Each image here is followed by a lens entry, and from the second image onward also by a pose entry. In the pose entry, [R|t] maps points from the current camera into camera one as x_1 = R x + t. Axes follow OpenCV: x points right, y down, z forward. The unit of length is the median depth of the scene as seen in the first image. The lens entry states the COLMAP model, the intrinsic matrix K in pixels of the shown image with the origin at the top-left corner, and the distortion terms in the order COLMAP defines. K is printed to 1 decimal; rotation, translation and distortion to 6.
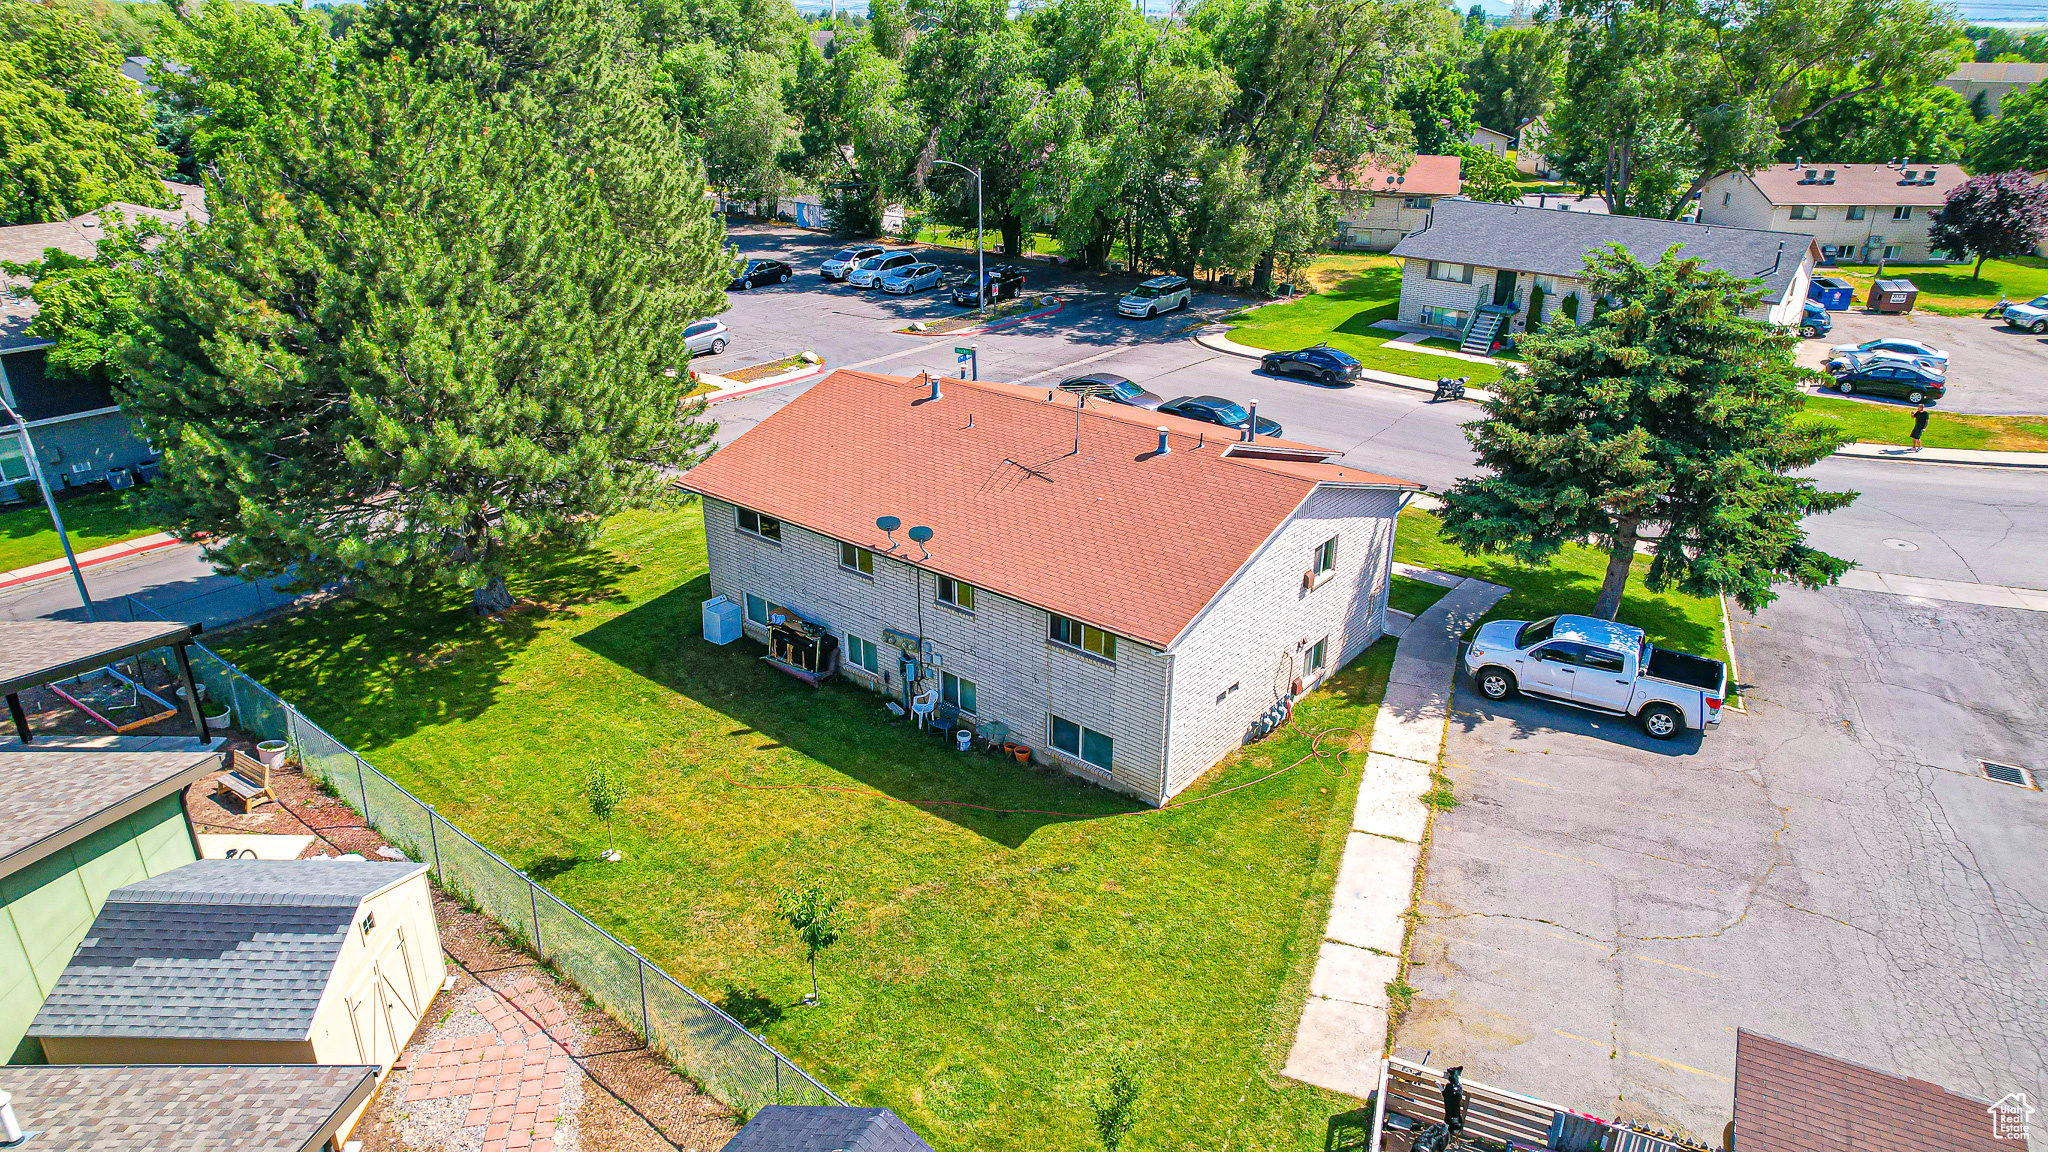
lens RADIAL K [[1311.8, 0, 1028.2], [0, 1311.8, 580.2], [0, 0, 1]] dist [-0.078529, 0.068526]
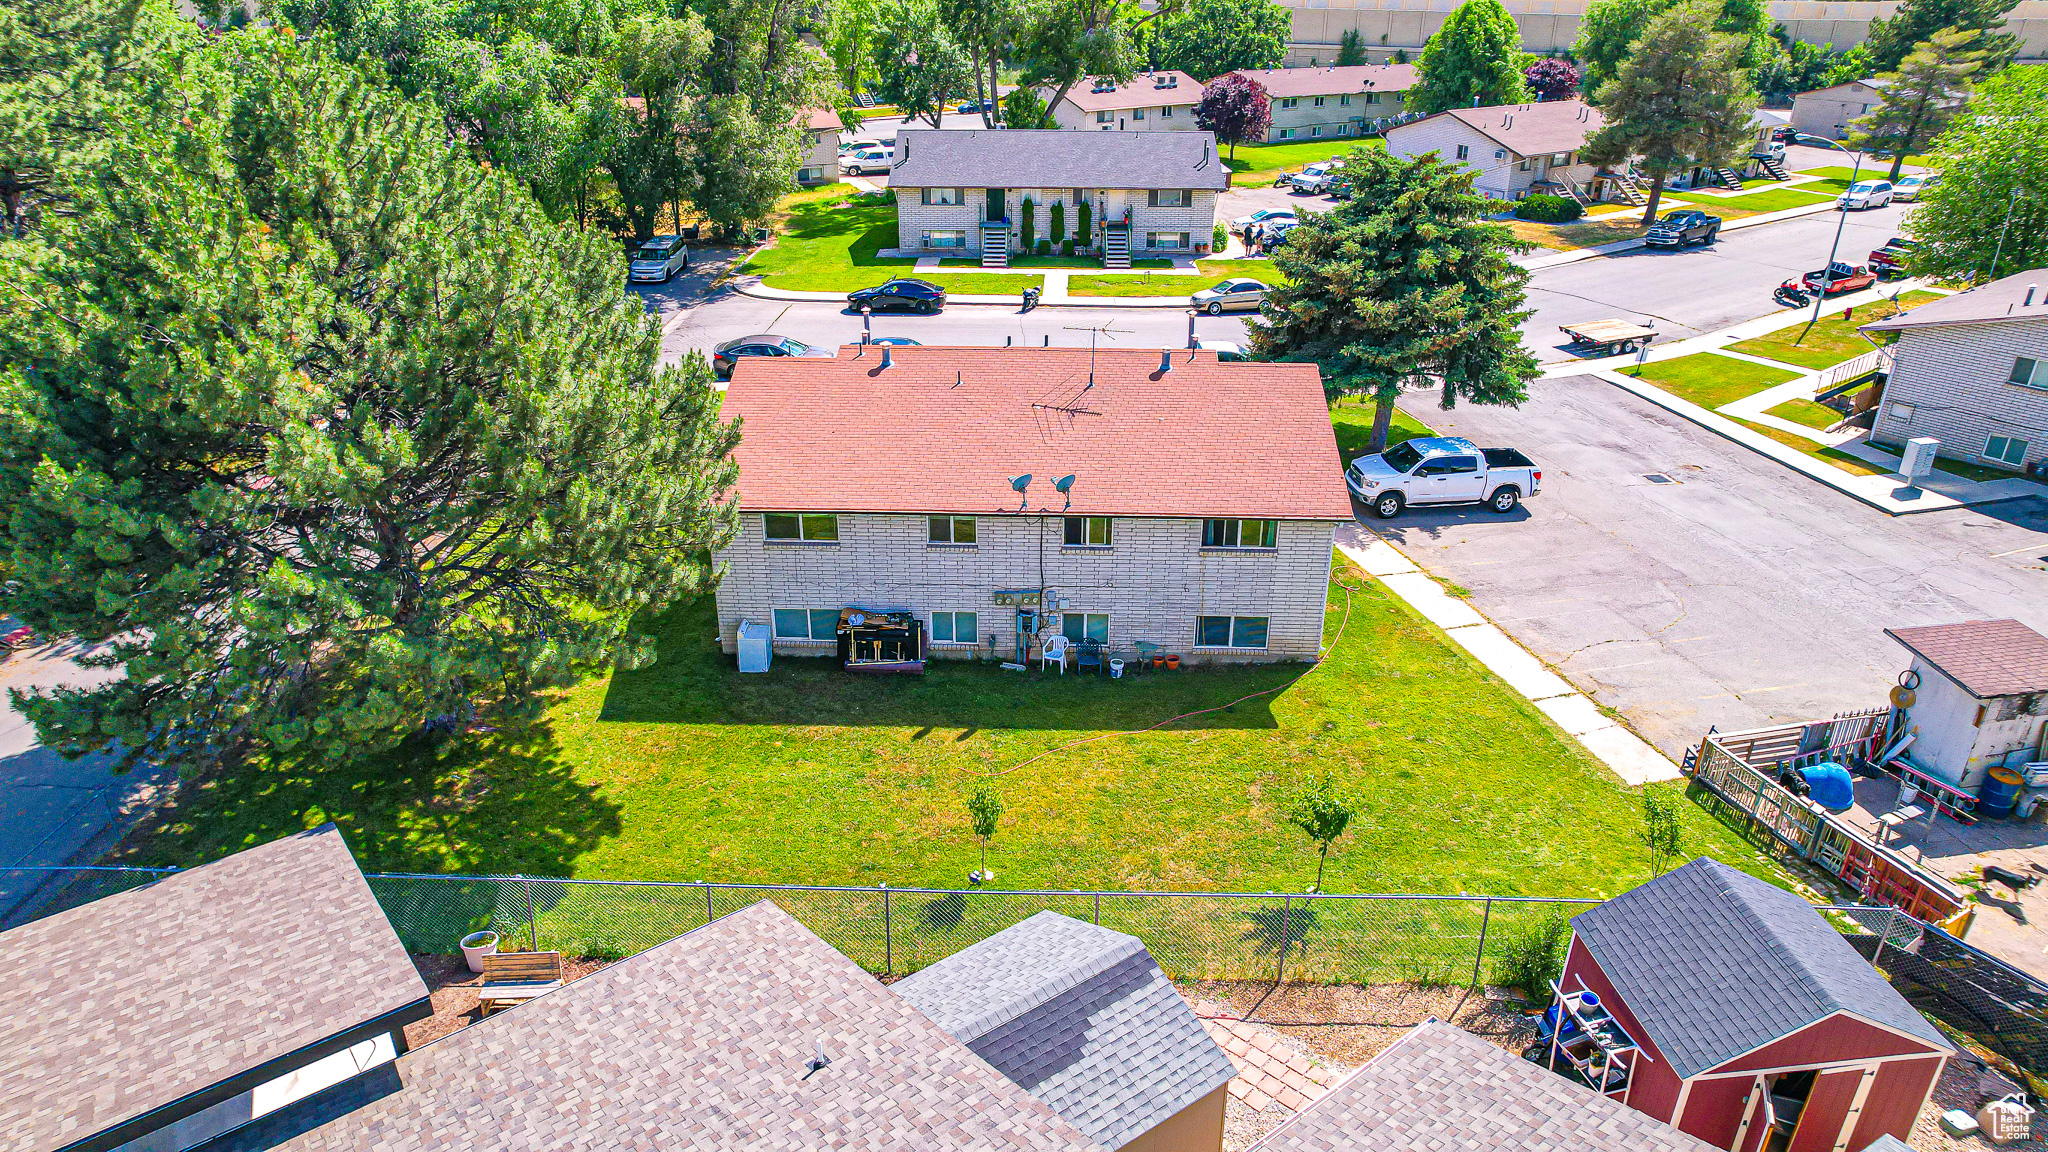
lens RADIAL K [[1311.8, 0, 1028.2], [0, 1311.8, 580.2], [0, 0, 1]] dist [-0.078529, 0.068526]
pose [[0.795910, -0.264536, 0.544563, -0.624385], [0.241525, 0.963548, 0.115067, -0.079568], [-0.555152, 0.039943, 0.830789, 0.153566]]
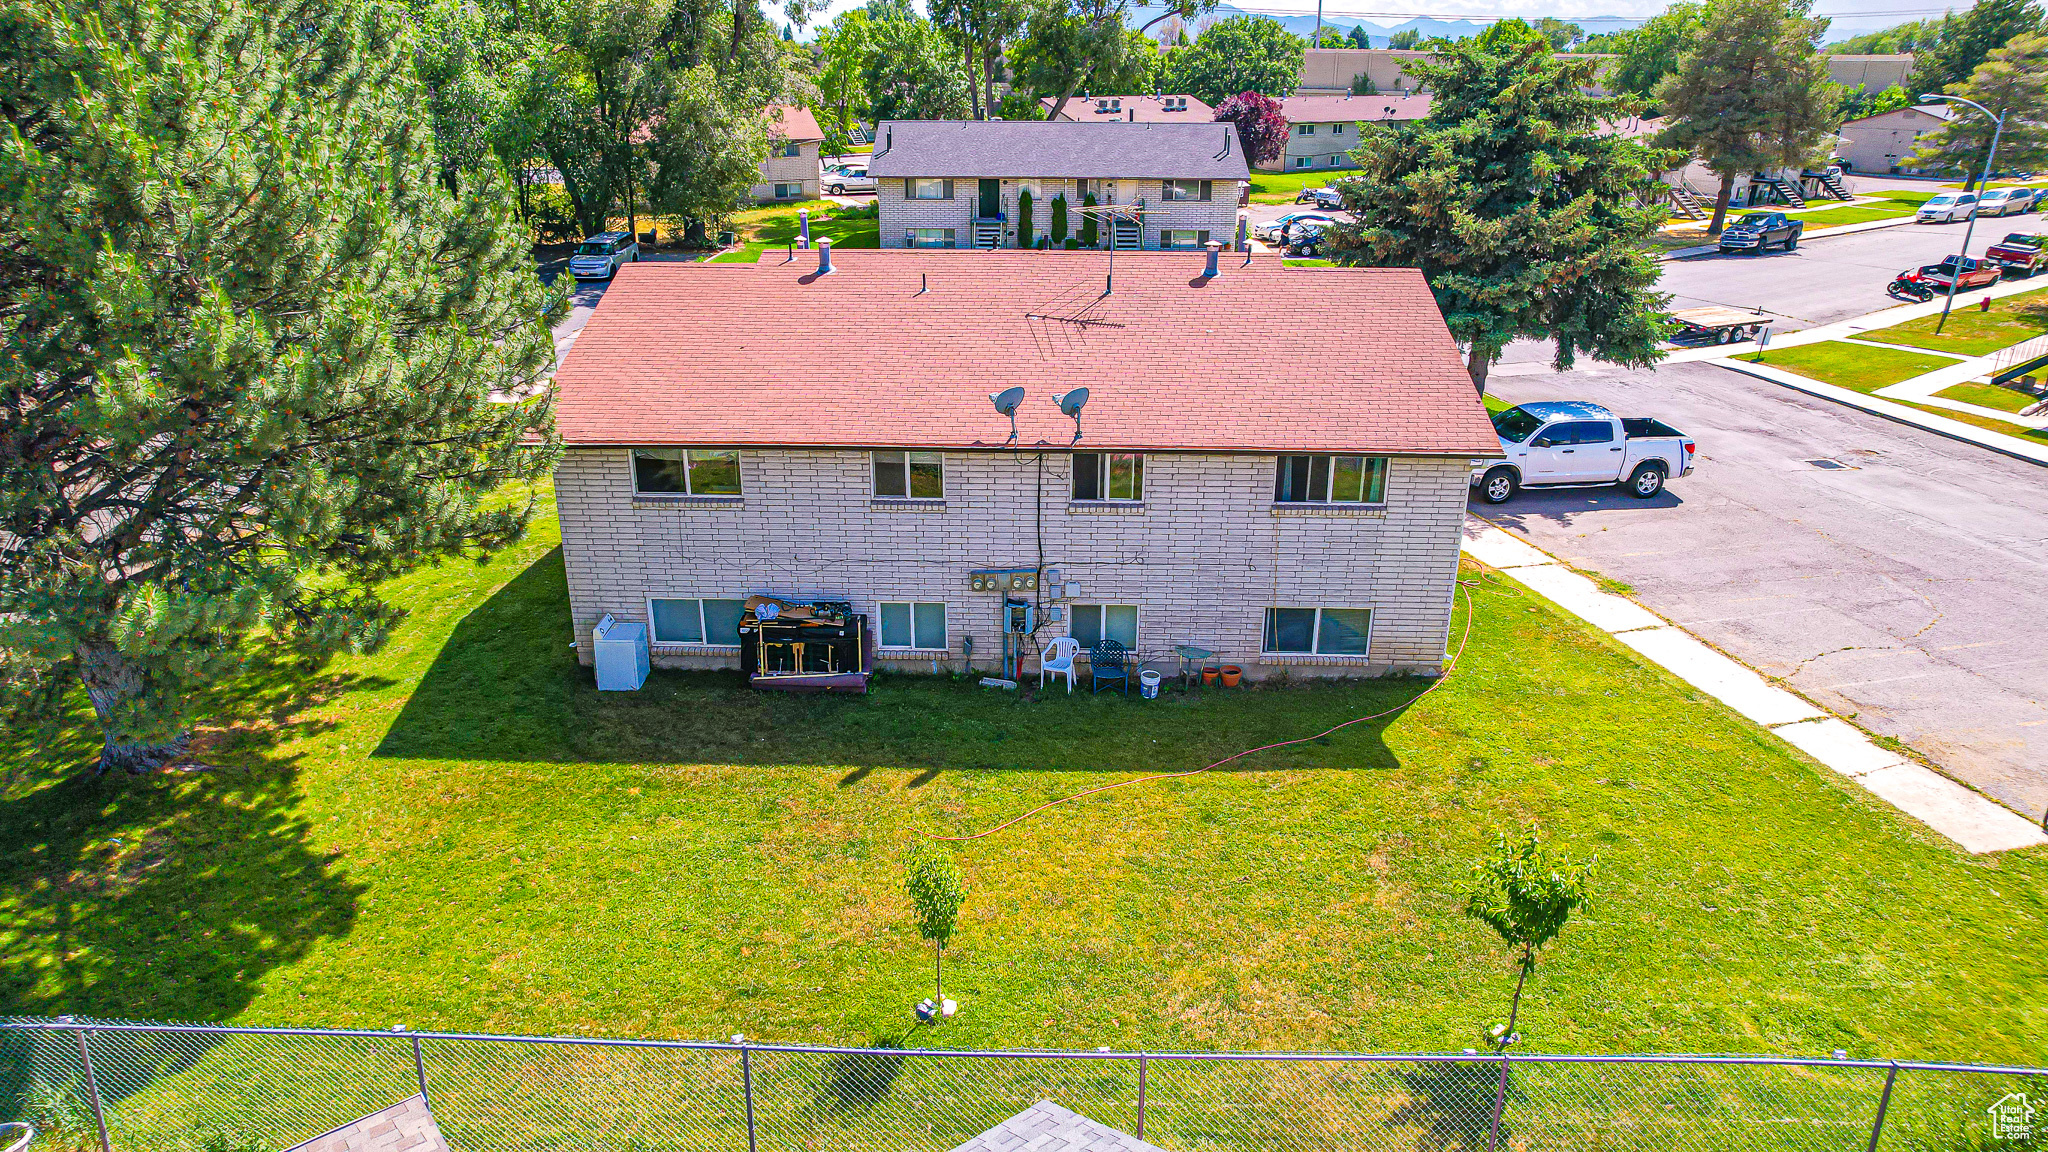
lens RADIAL K [[1311.8, 0, 1028.2], [0, 1311.8, 580.2], [0, 0, 1]] dist [-0.078529, 0.068526]
pose [[0.796326, -0.231092, 0.558982, -0.463045], [0.242373, 0.968614, 0.055155, 0.010990], [-0.554184, 0.091561, 0.827343, 0.415184]]
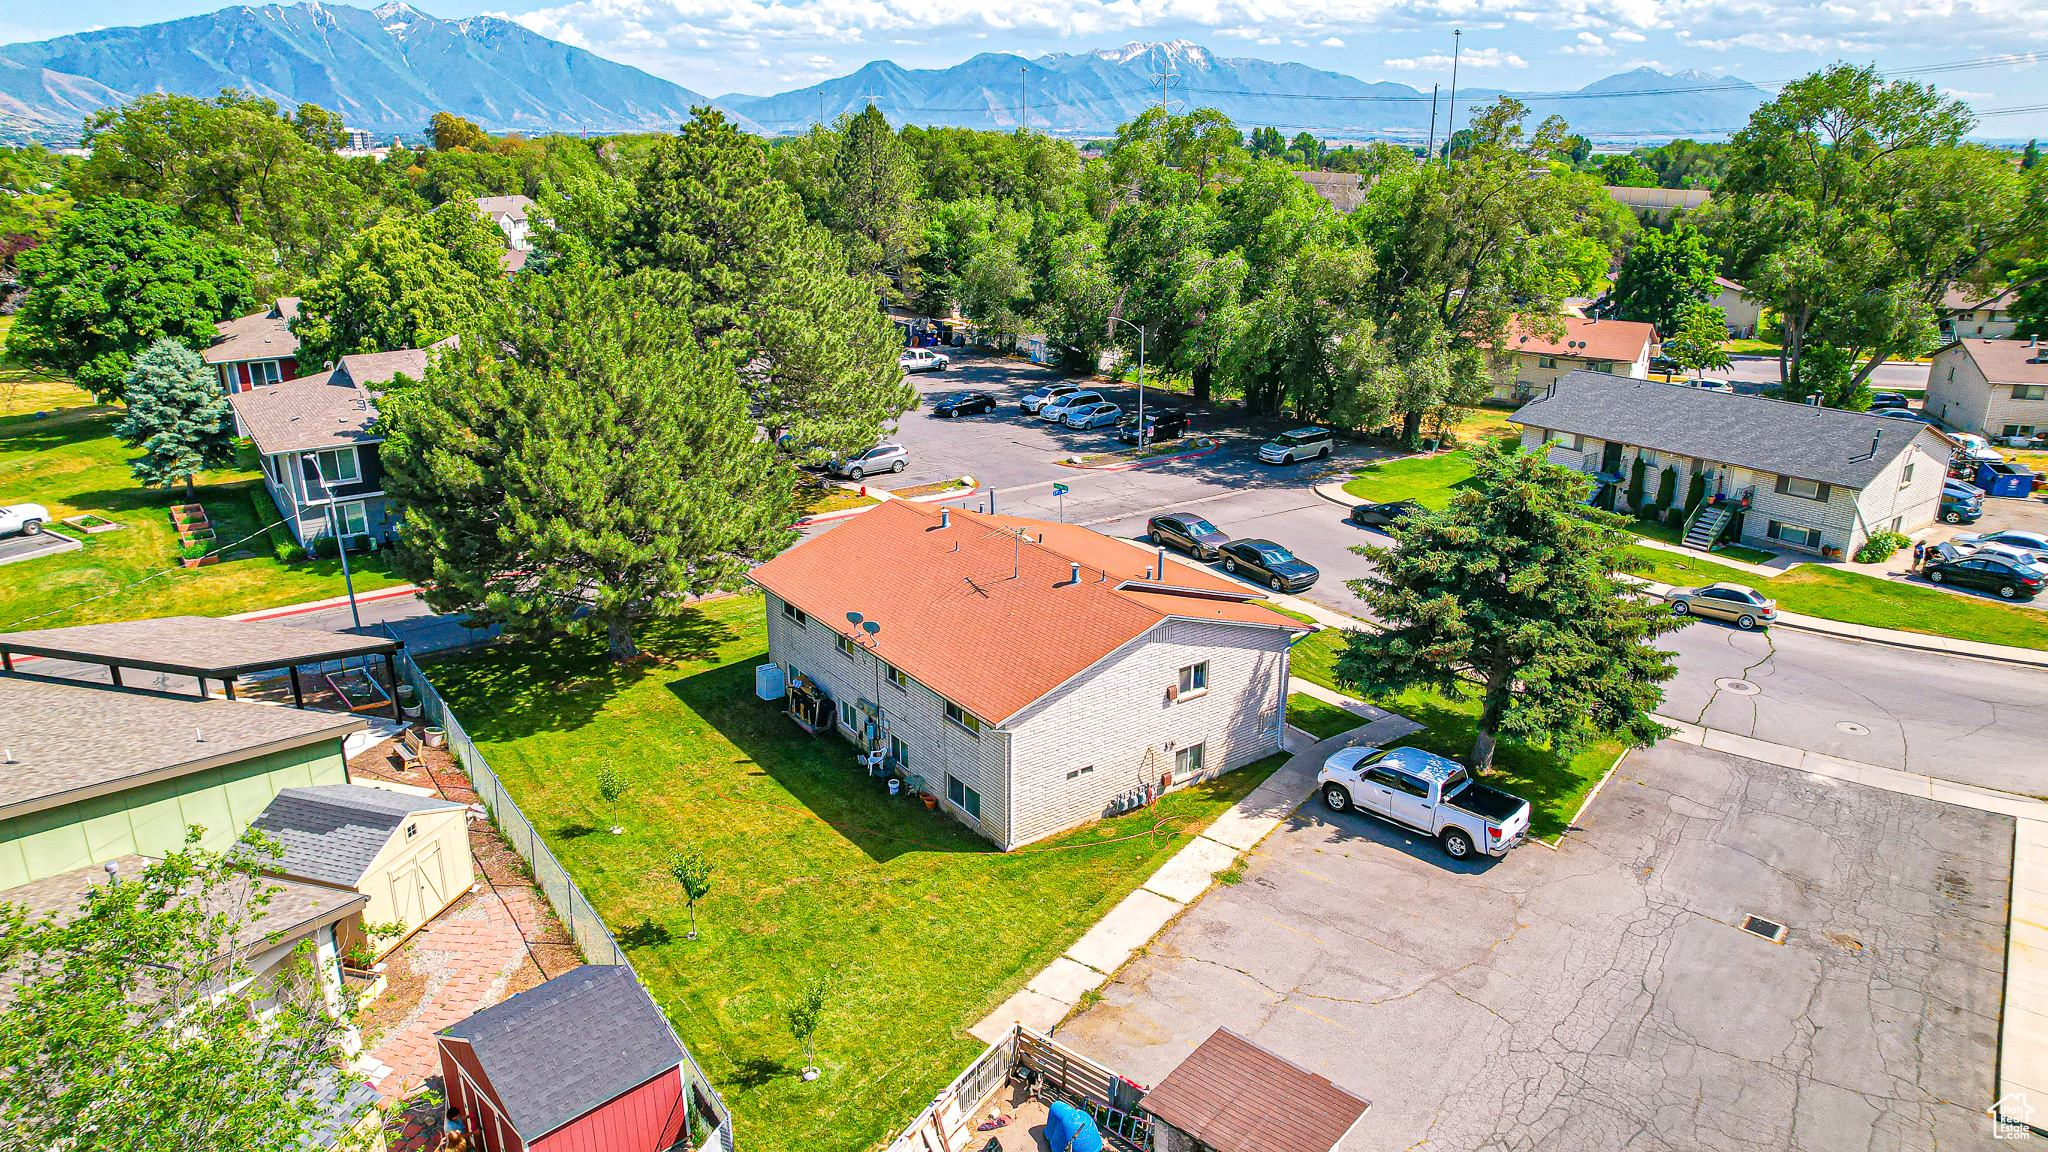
lens RADIAL K [[1311.8, 0, 1028.2], [0, 1311.8, 580.2], [0, 0, 1]] dist [-0.078529, 0.068526]
pose [[0.966137, 0.082596, -0.244451, 0.364472], [-0.103418, 0.991912, -0.073584, -0.000960], [0.236396, 0.096373, 0.966866, -0.244124]]
